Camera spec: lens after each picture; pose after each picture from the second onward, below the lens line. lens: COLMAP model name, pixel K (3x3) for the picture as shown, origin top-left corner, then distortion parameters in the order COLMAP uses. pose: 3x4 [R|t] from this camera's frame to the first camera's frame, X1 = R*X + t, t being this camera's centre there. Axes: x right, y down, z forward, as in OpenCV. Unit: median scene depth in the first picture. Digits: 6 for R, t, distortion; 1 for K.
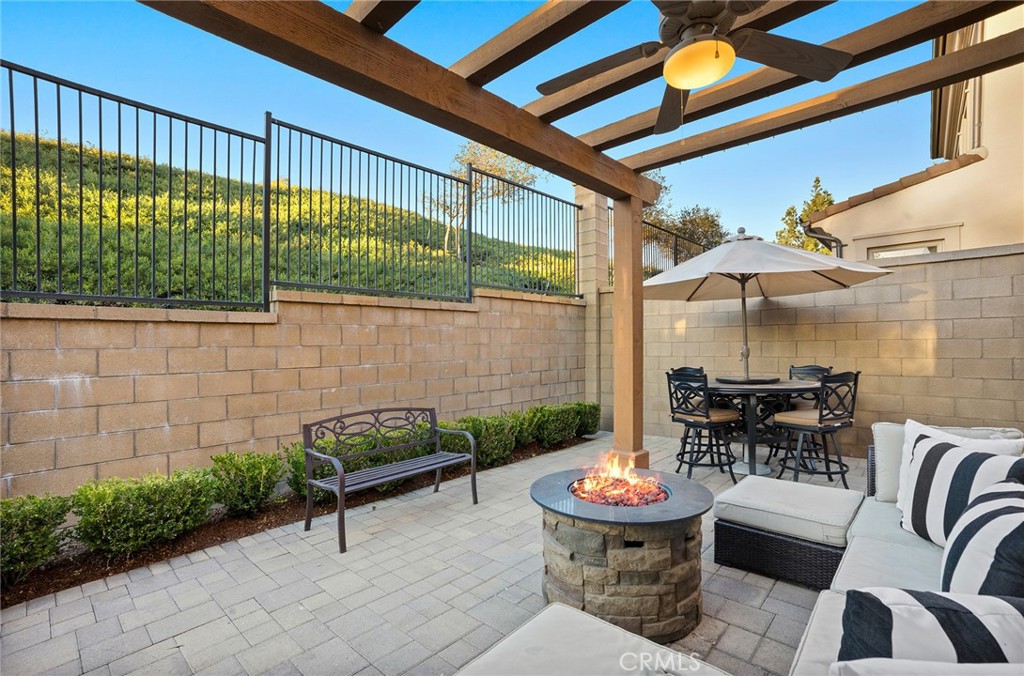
lens RADIAL K [[447.6, 0, 538.3], [0, 447.6, 339.6], [0, 0, 1]] dist [0.000168, 0.000122]
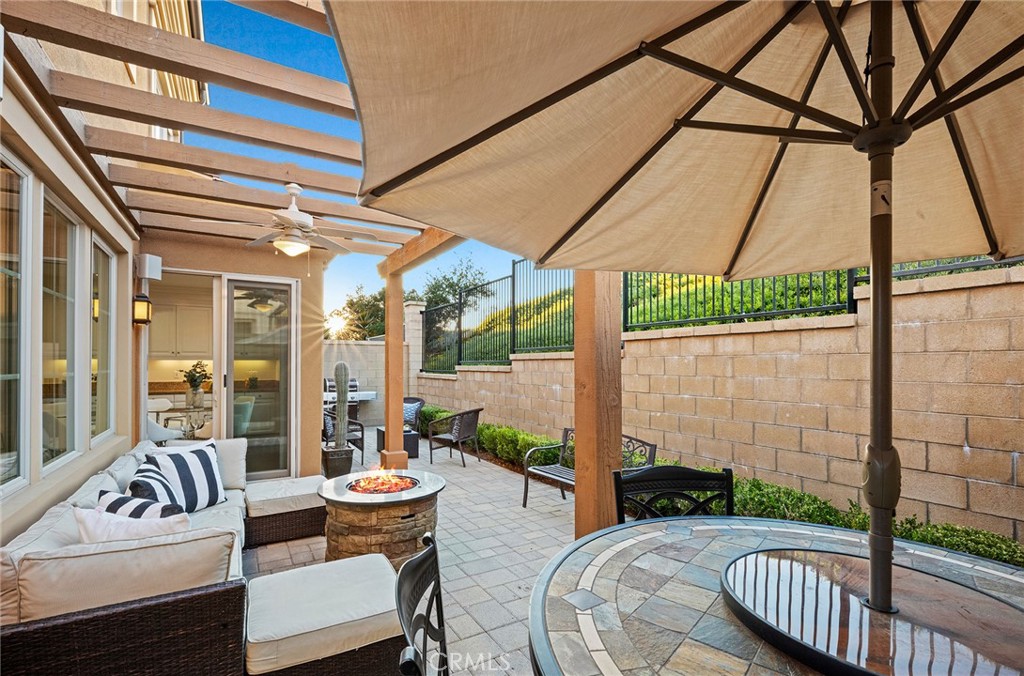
lens RADIAL K [[470.3, 0, 512.7], [0, 470.3, 364.8], [0, 0, 1]] dist [0.001585, 0.000331]
pose [[-0.297908, 0.008657, -0.954555, 0.710744], [0.008144, 0.999946, 0.006527, -0.021163], [0.954560, -0.005829, -0.297962, 0.898963]]
